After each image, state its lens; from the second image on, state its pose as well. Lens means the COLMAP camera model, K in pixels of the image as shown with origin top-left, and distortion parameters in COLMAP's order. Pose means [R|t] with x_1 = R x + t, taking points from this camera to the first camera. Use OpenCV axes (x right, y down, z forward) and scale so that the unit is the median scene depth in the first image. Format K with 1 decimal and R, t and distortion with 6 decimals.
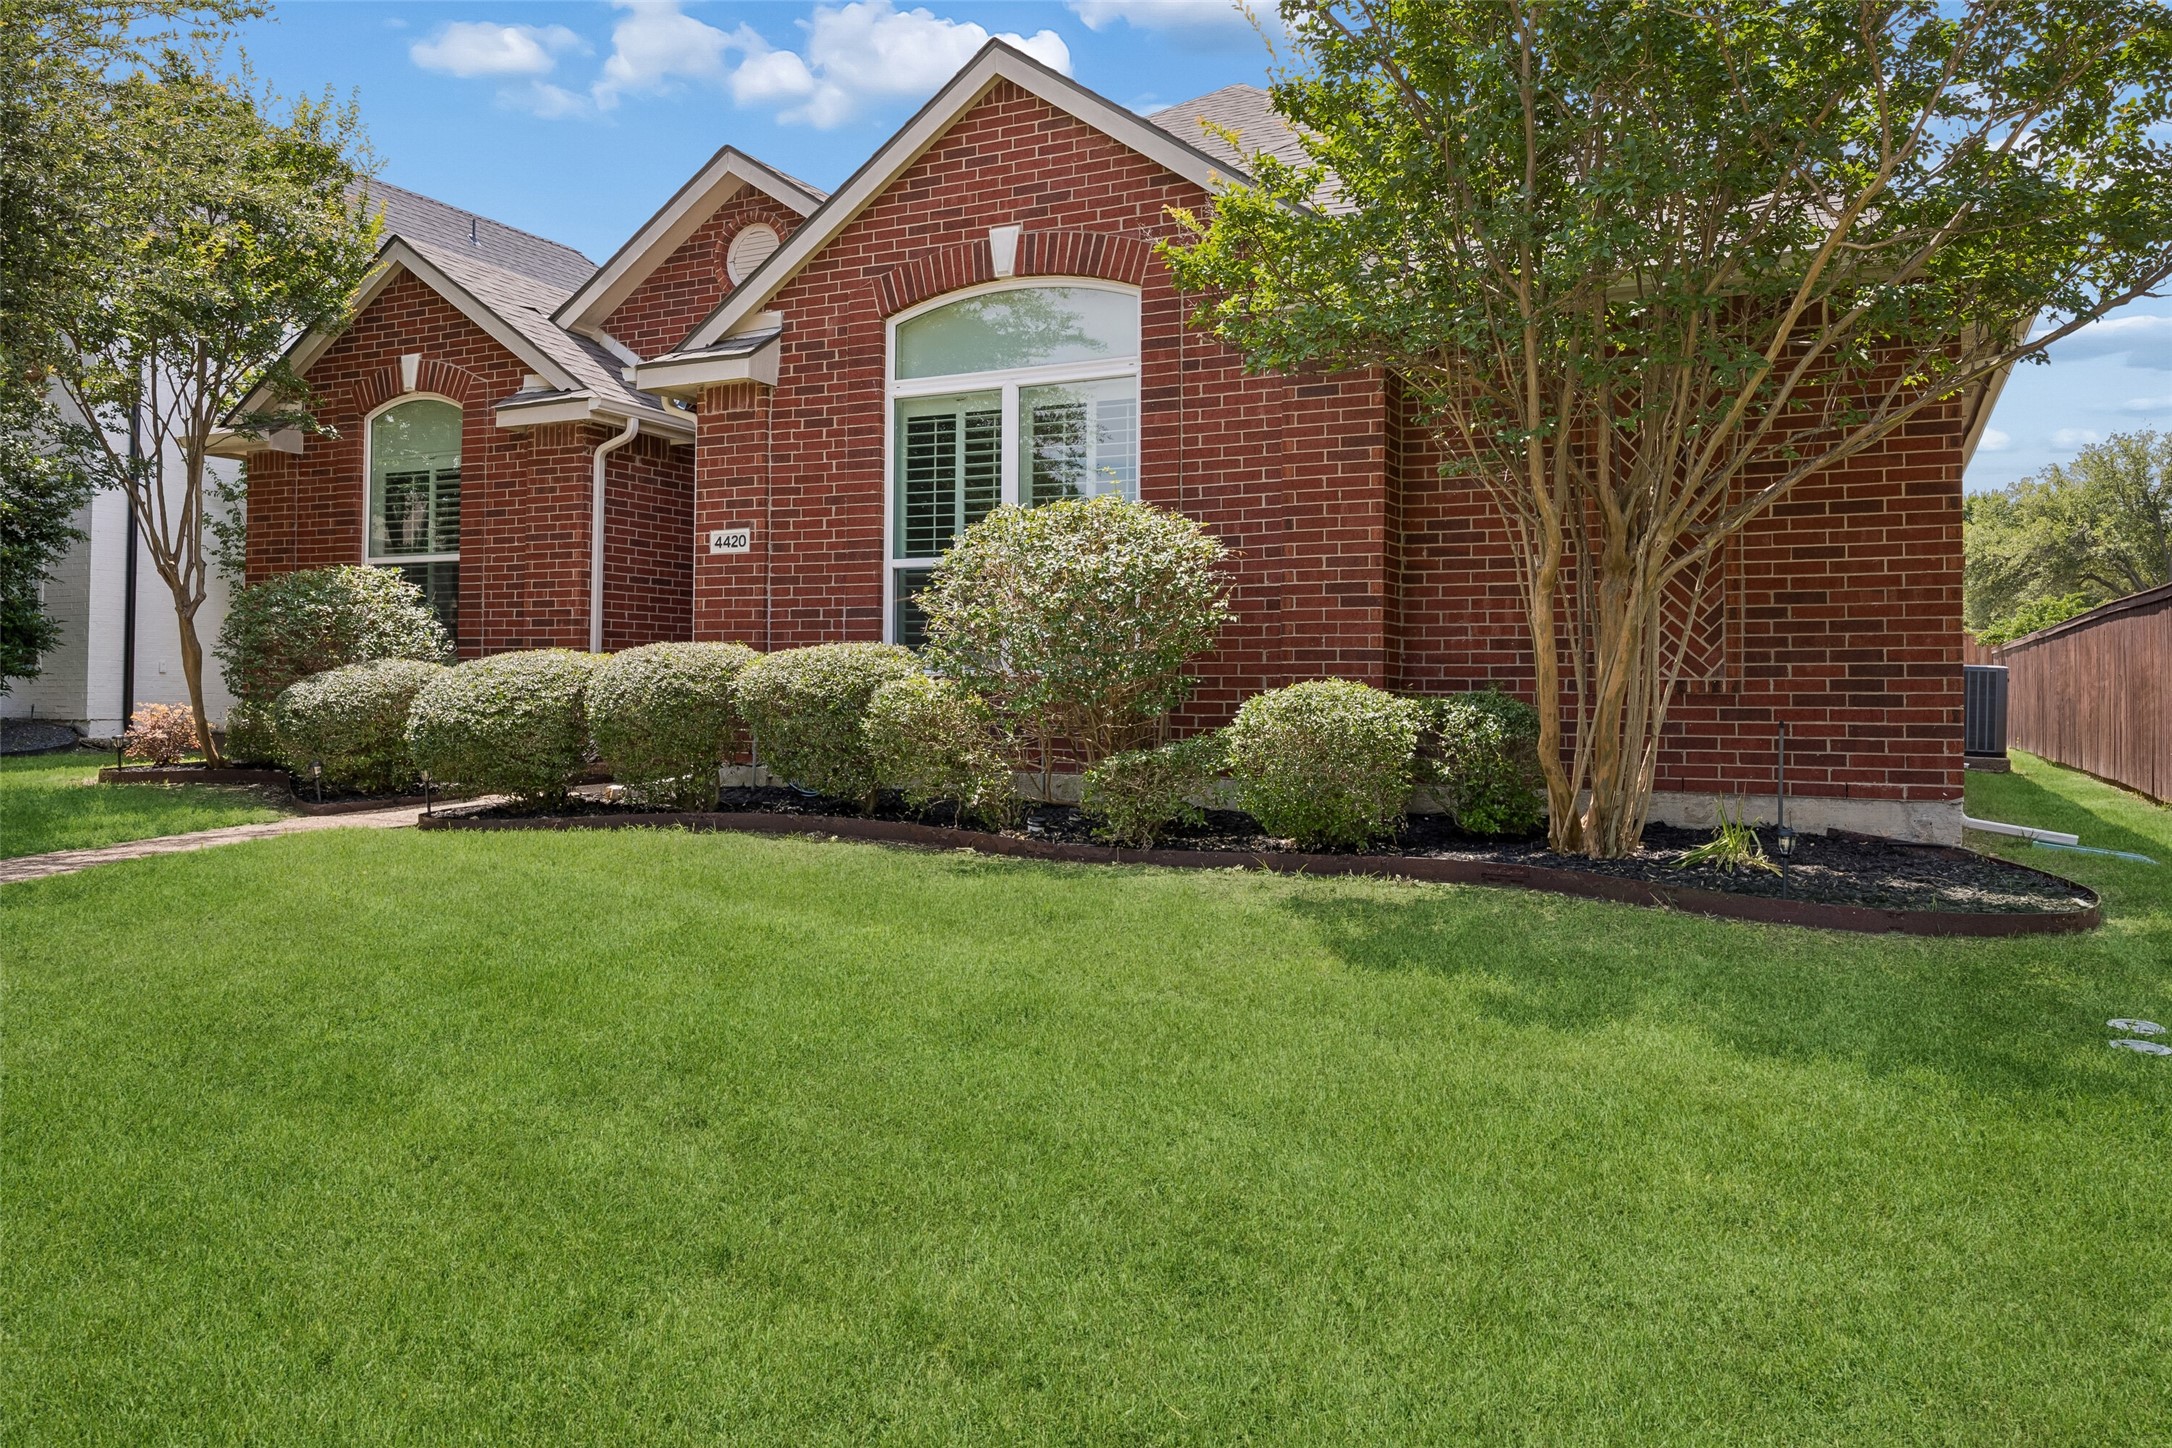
lens RADIAL K [[1557.0, 0, 1088.4], [0, 1557.0, 703.2], [0, 0, 1]] dist [-0.009505, 0.001844]
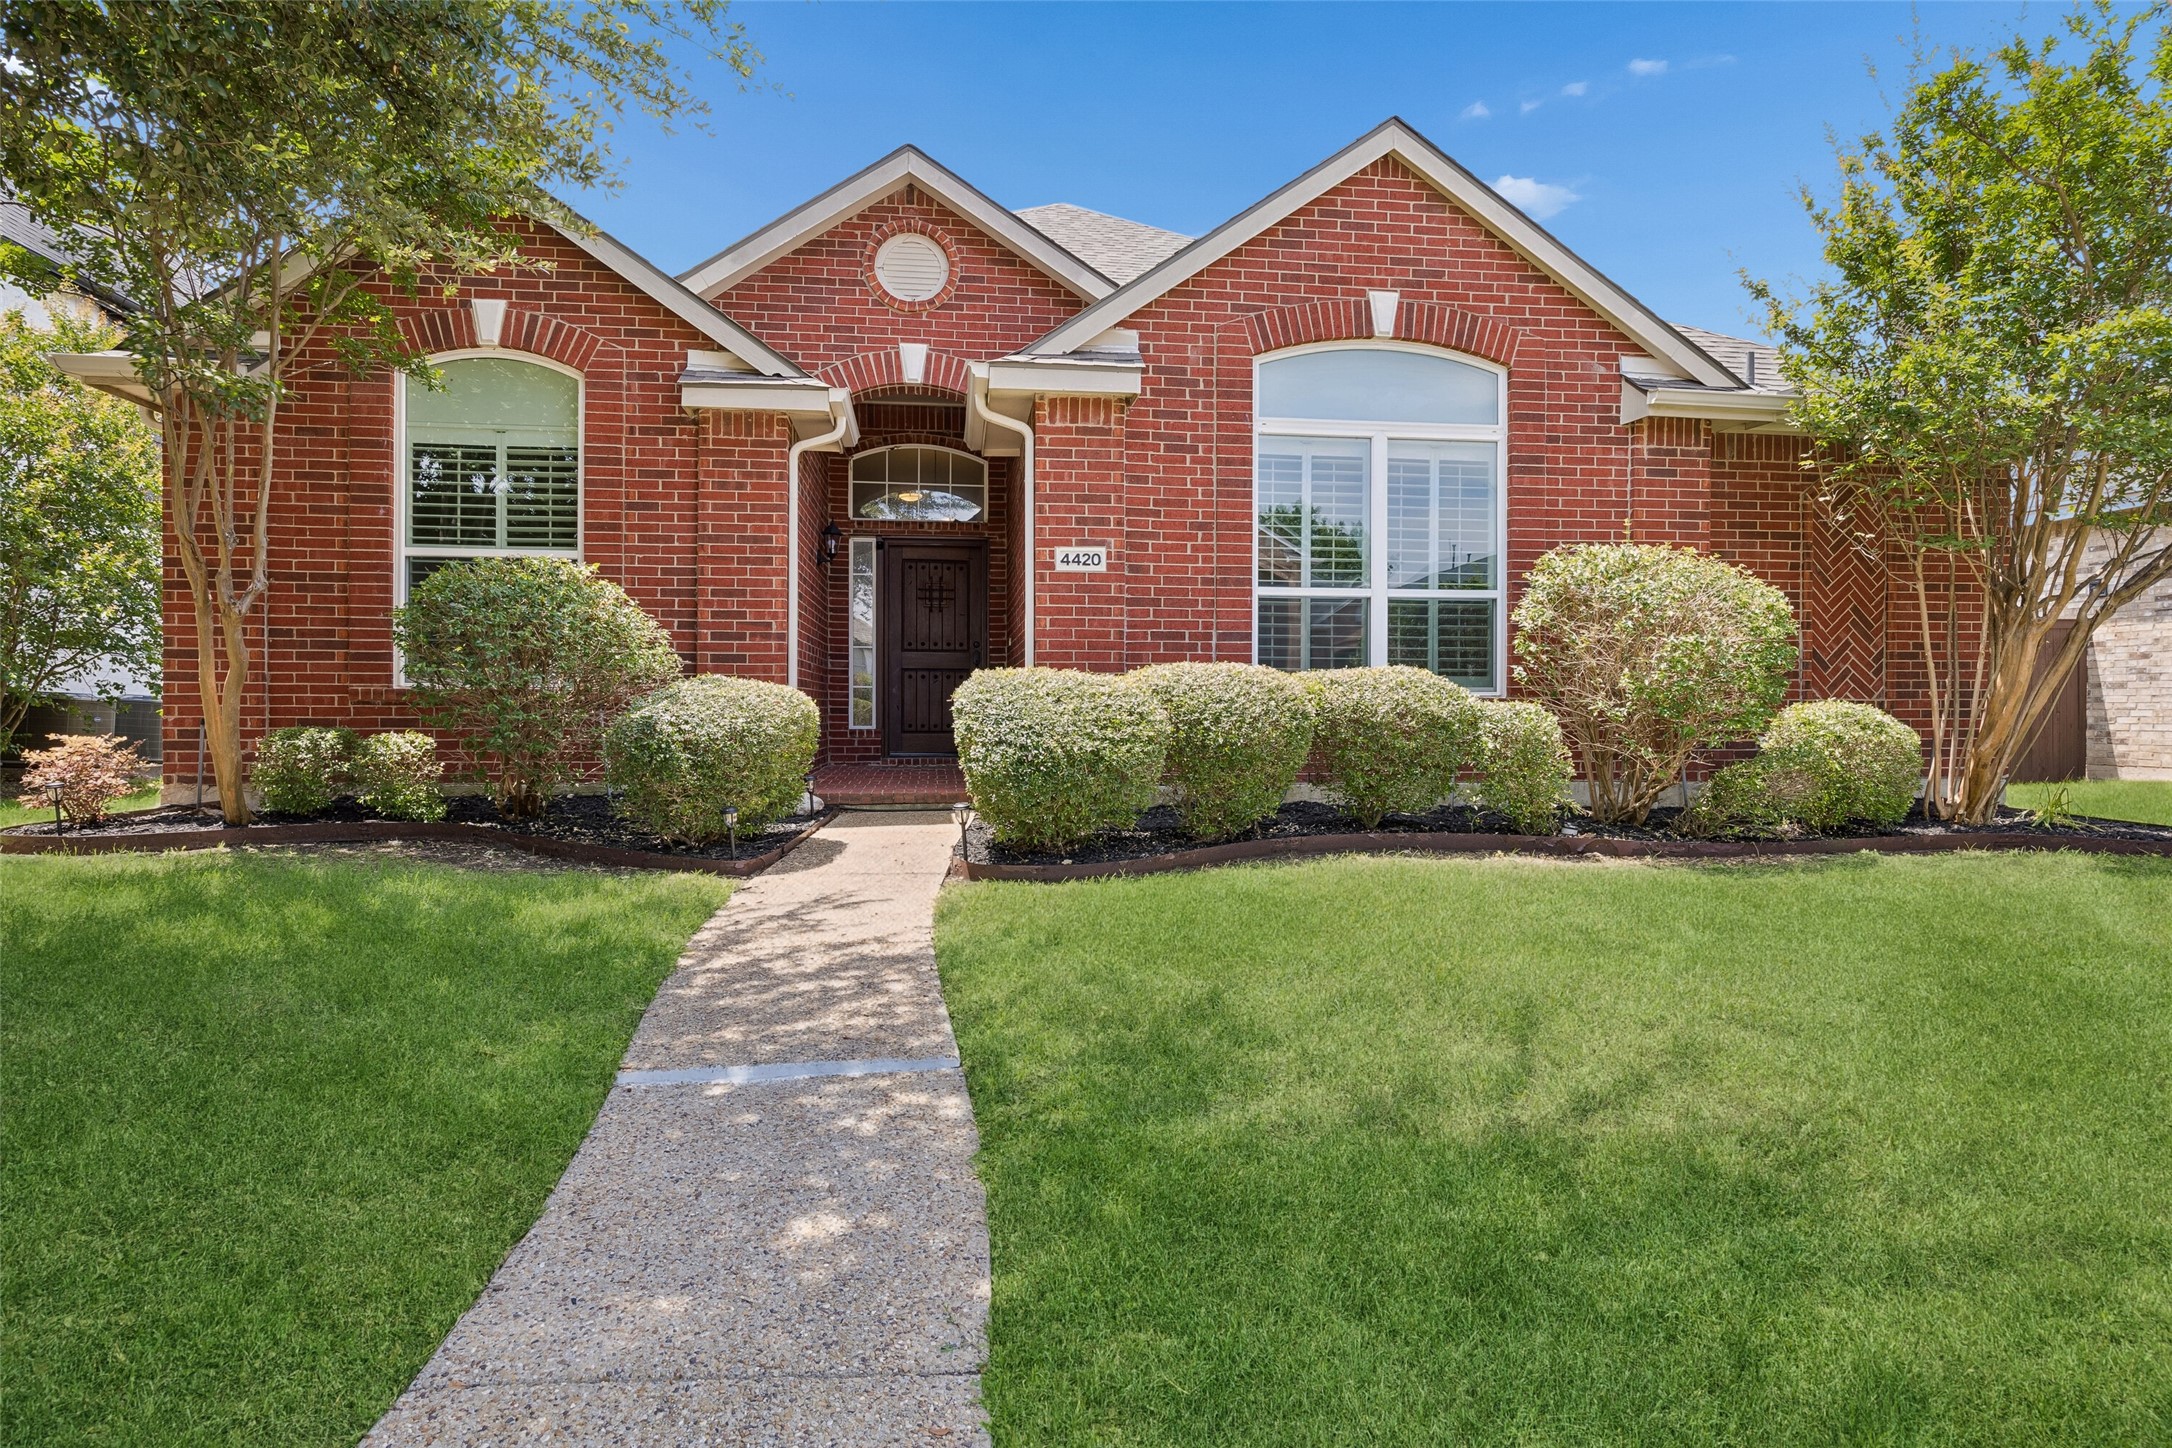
lens RADIAL K [[1156.1, 0, 1085.8], [0, 1156.1, 740.5], [0, 0, 1]] dist [-0.005201, -0.000385]
pose [[0.829309, -0.020092, 0.558428, -0.664607], [0.008389, 0.999688, 0.023509, -0.007688], [-0.558727, -0.014811, 0.829220, 0.414128]]
